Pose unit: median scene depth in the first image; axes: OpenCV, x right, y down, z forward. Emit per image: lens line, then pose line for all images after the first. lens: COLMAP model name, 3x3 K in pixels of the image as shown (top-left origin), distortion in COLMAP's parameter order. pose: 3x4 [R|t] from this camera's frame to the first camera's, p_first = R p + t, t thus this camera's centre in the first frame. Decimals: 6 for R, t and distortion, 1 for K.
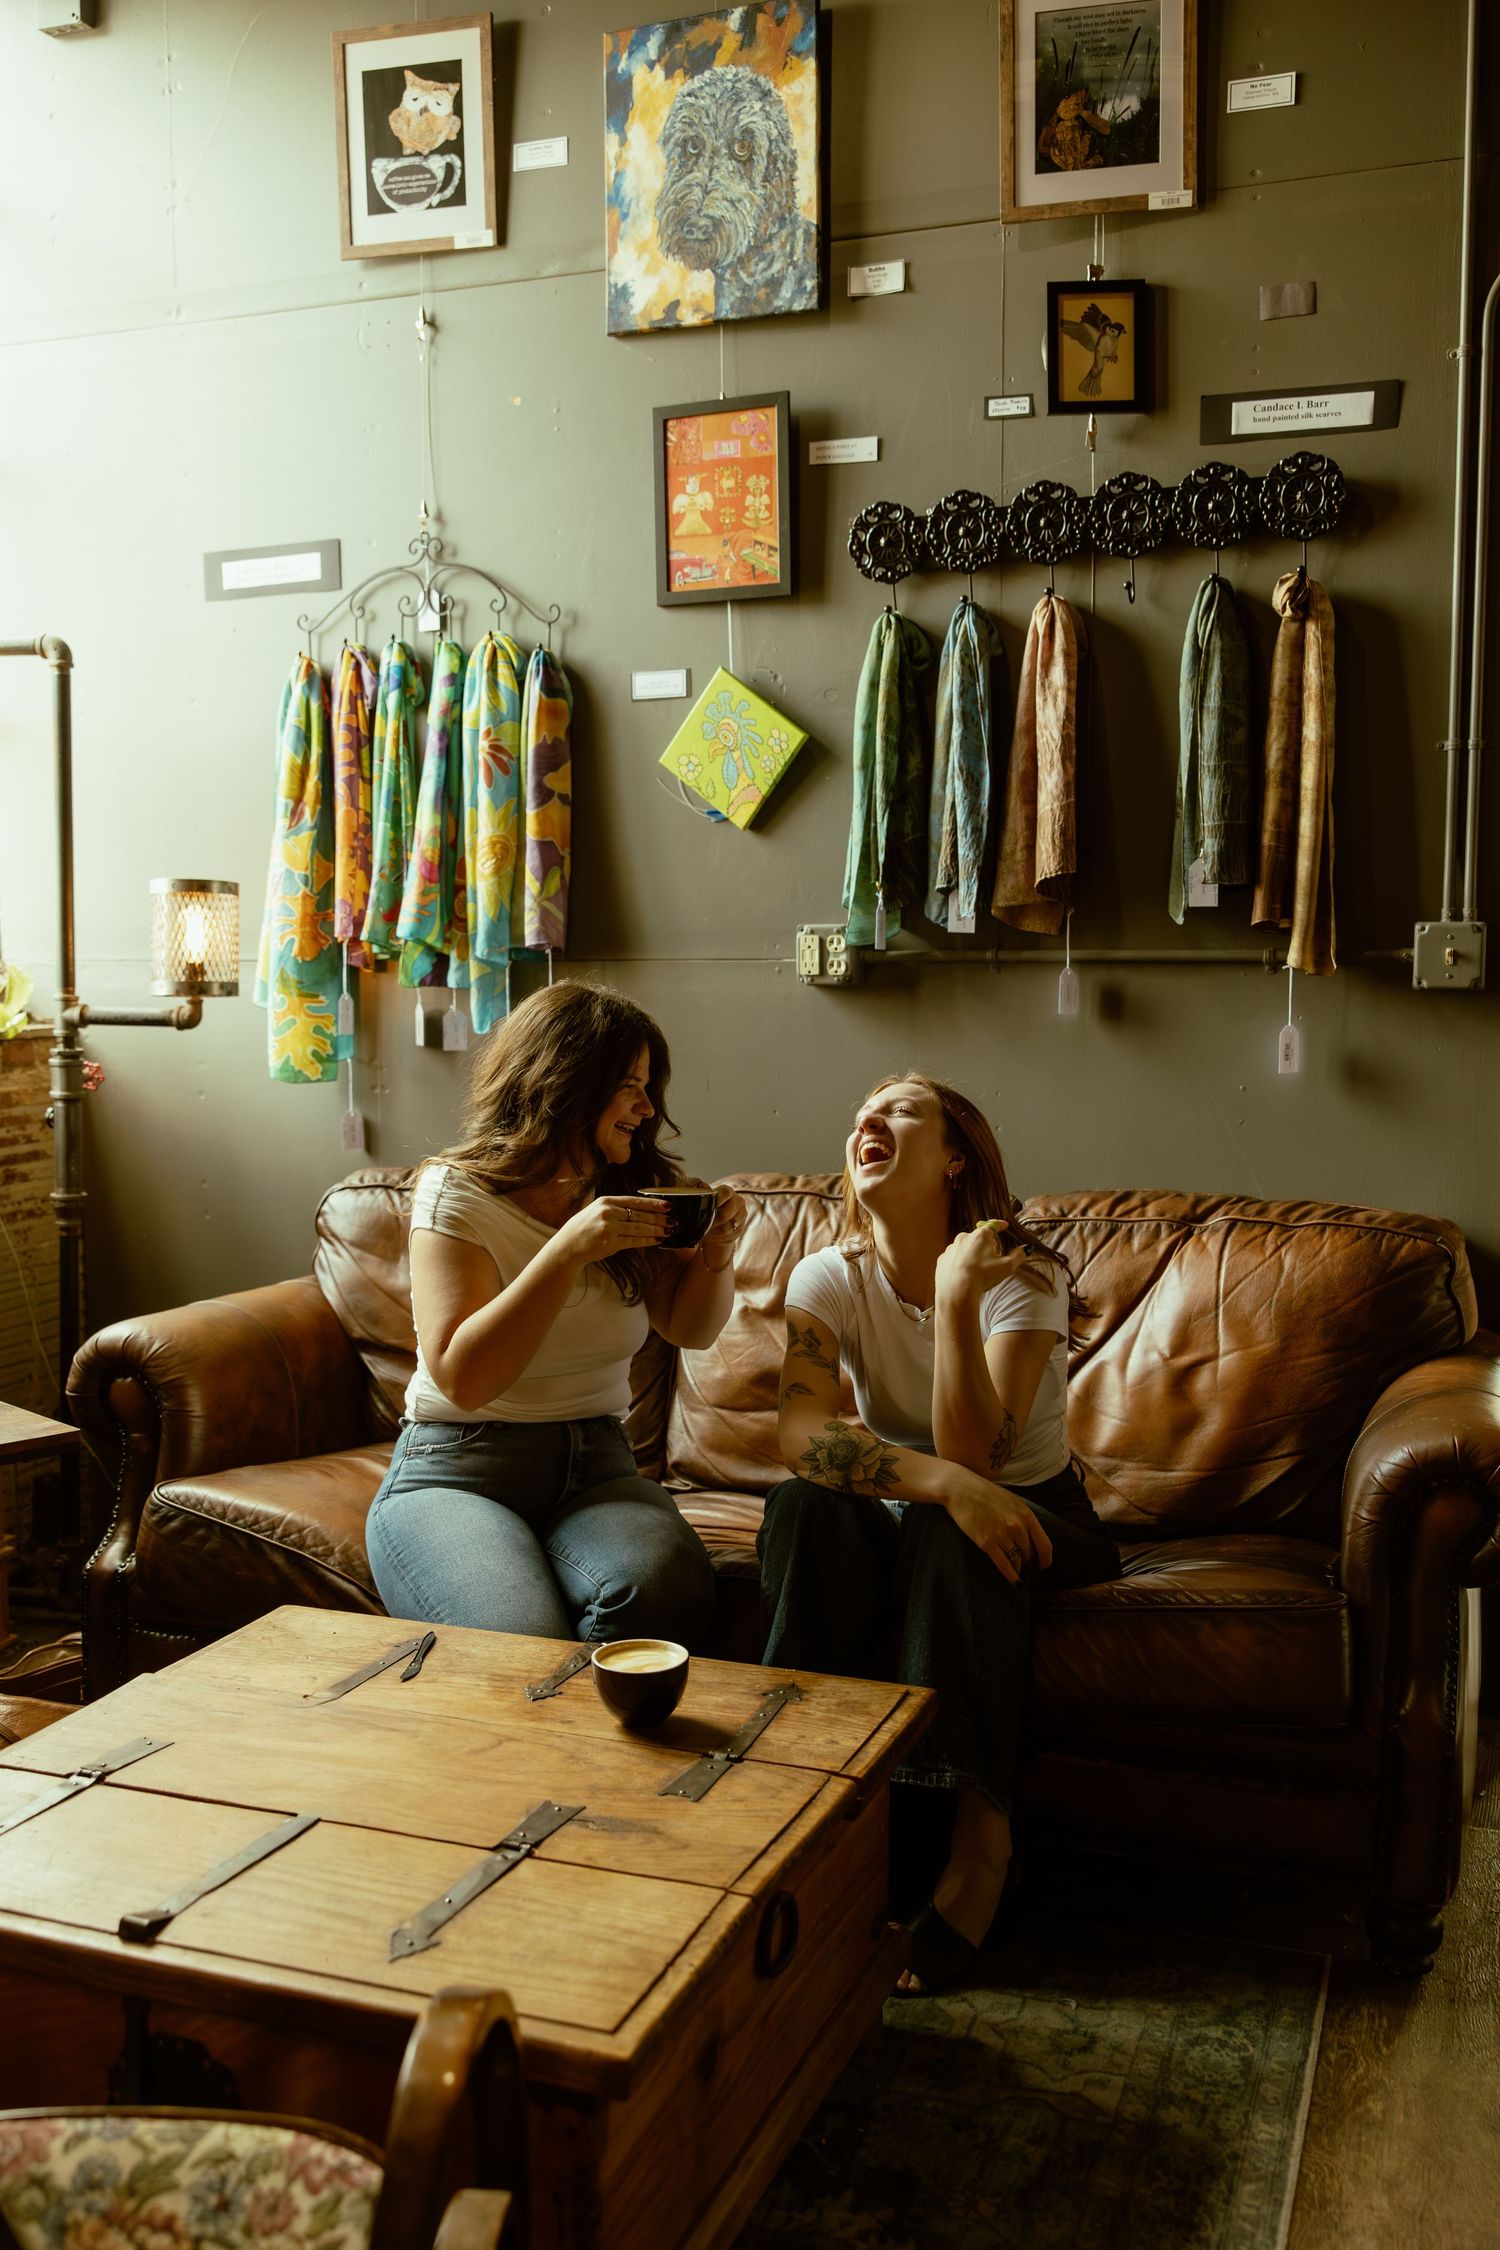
lens RADIAL K [[2158.2, 0, 750.8], [0, 2158.2, 1125.3], [0, 0, 1]] dist [0.019996, 0.000000]
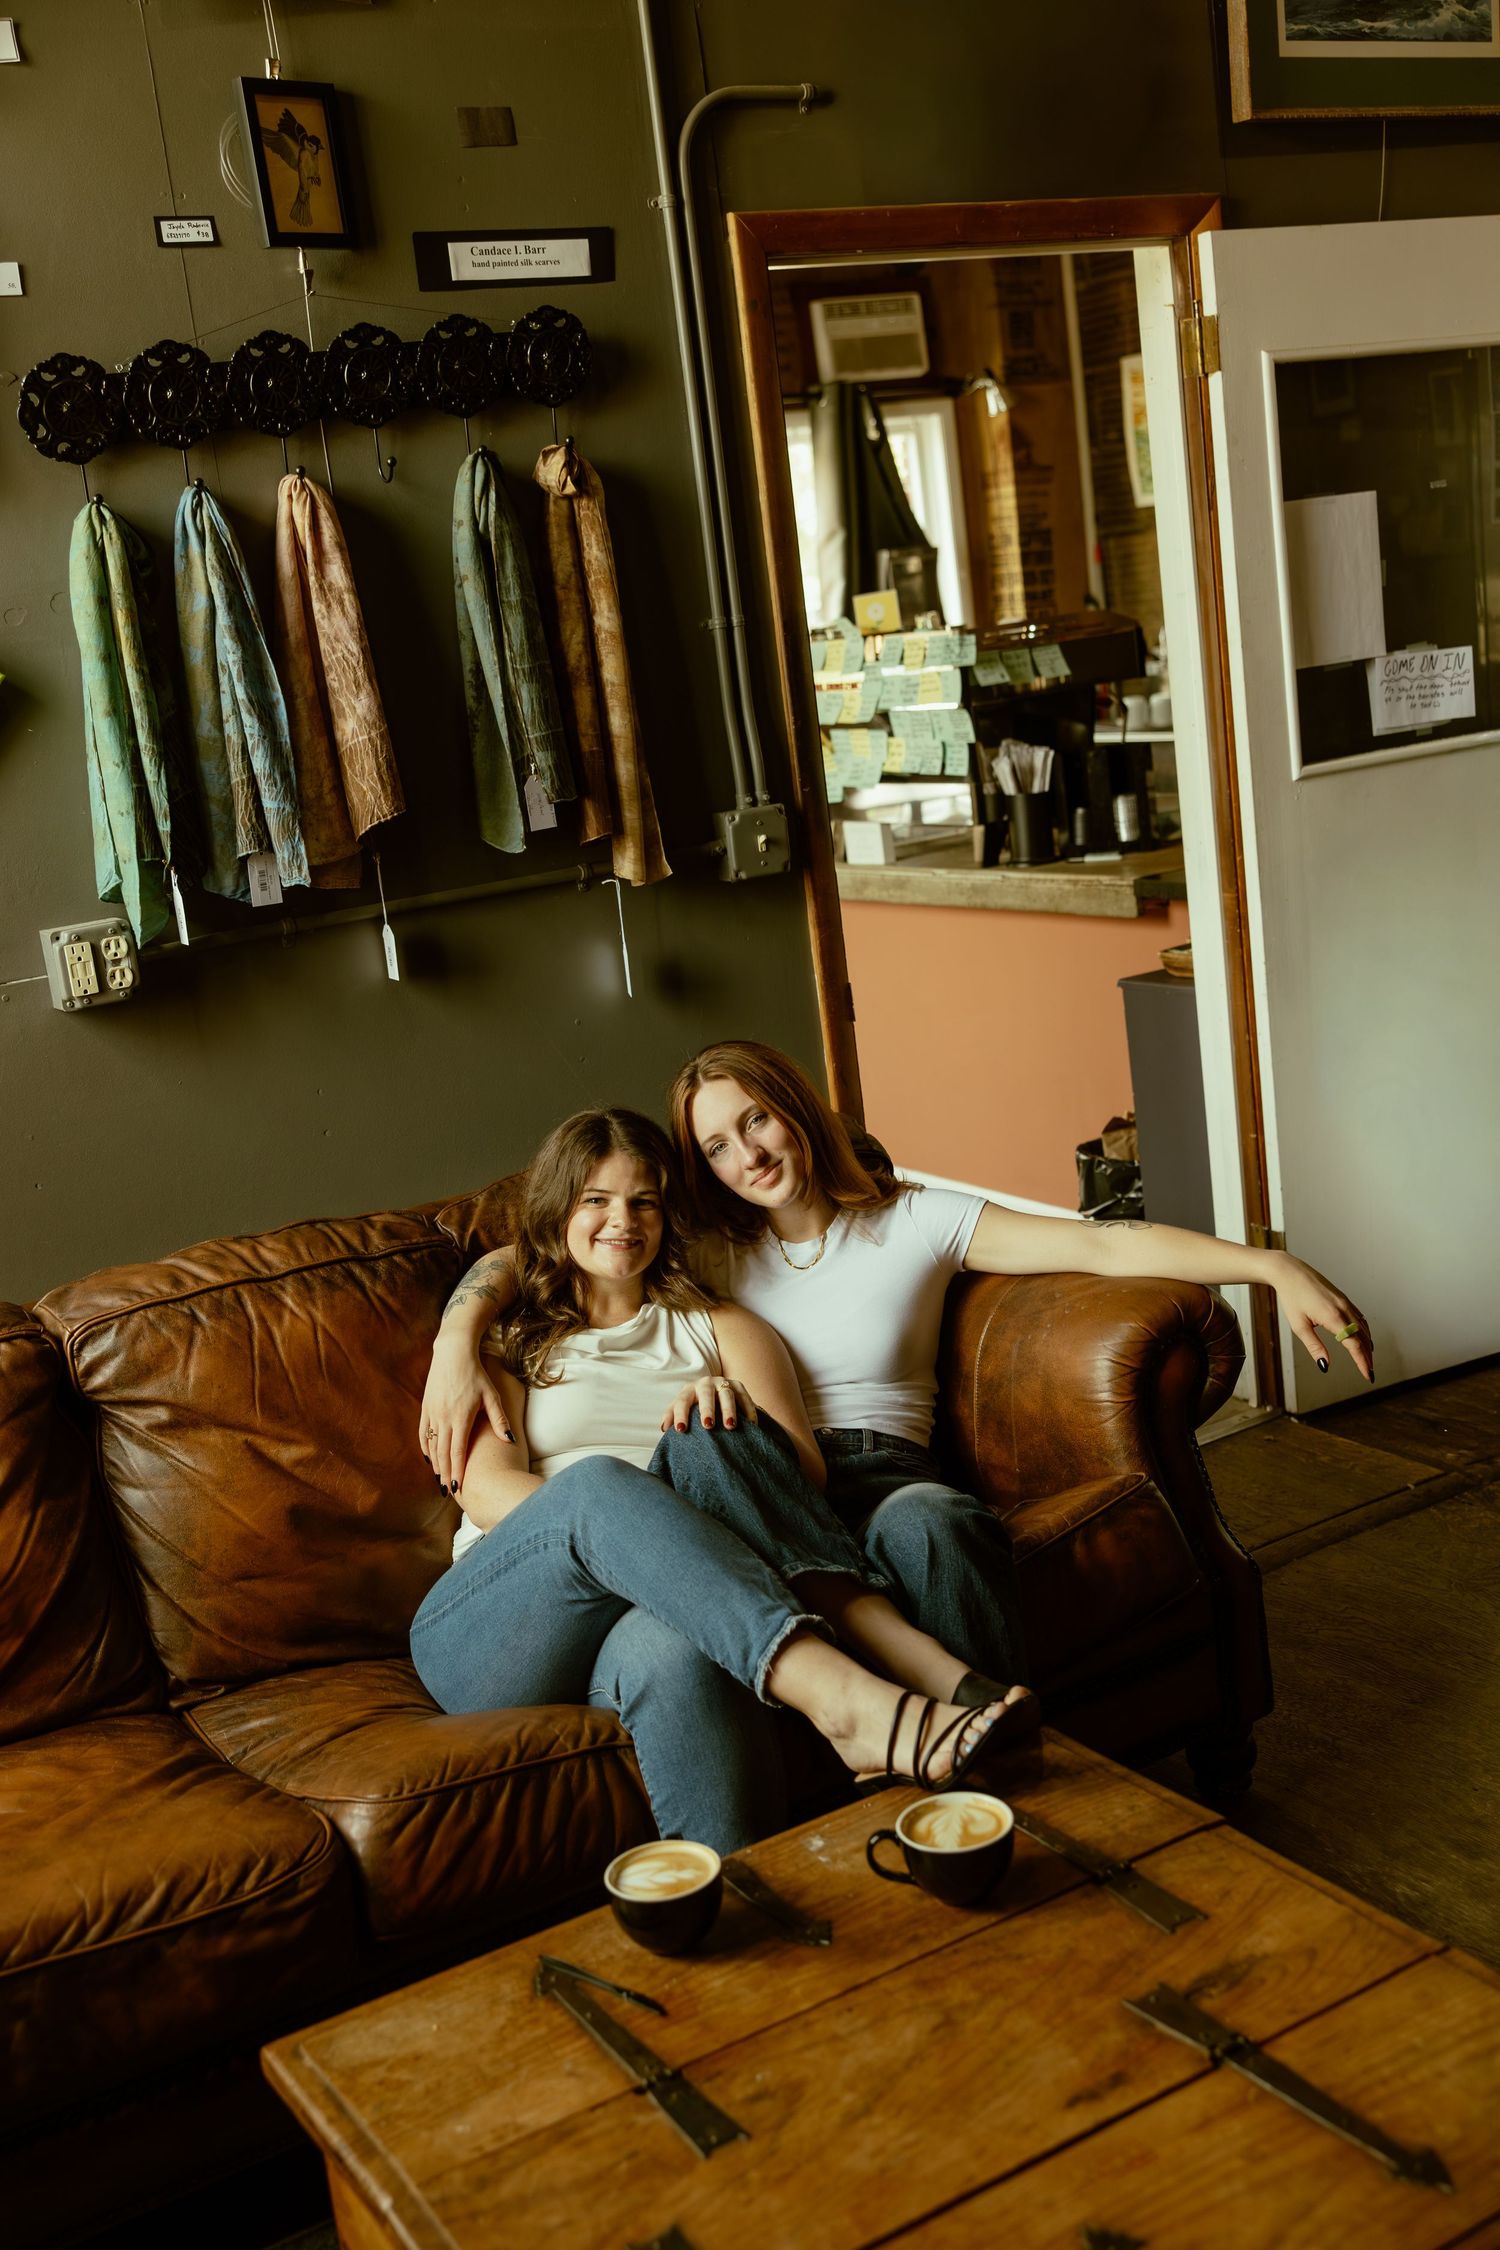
lens RADIAL K [[2452.9, 0, 751.6], [0, 2452.9, 1123.1], [0, 0, 1]] dist [0.005043, 0.000000]
pose [[0.605999, -0.238293, 0.758934, -0.518997], [0.185567, 0.970101, 0.156422, -0.124321], [-0.773518, 0.046042, 0.632100, 0.306467]]
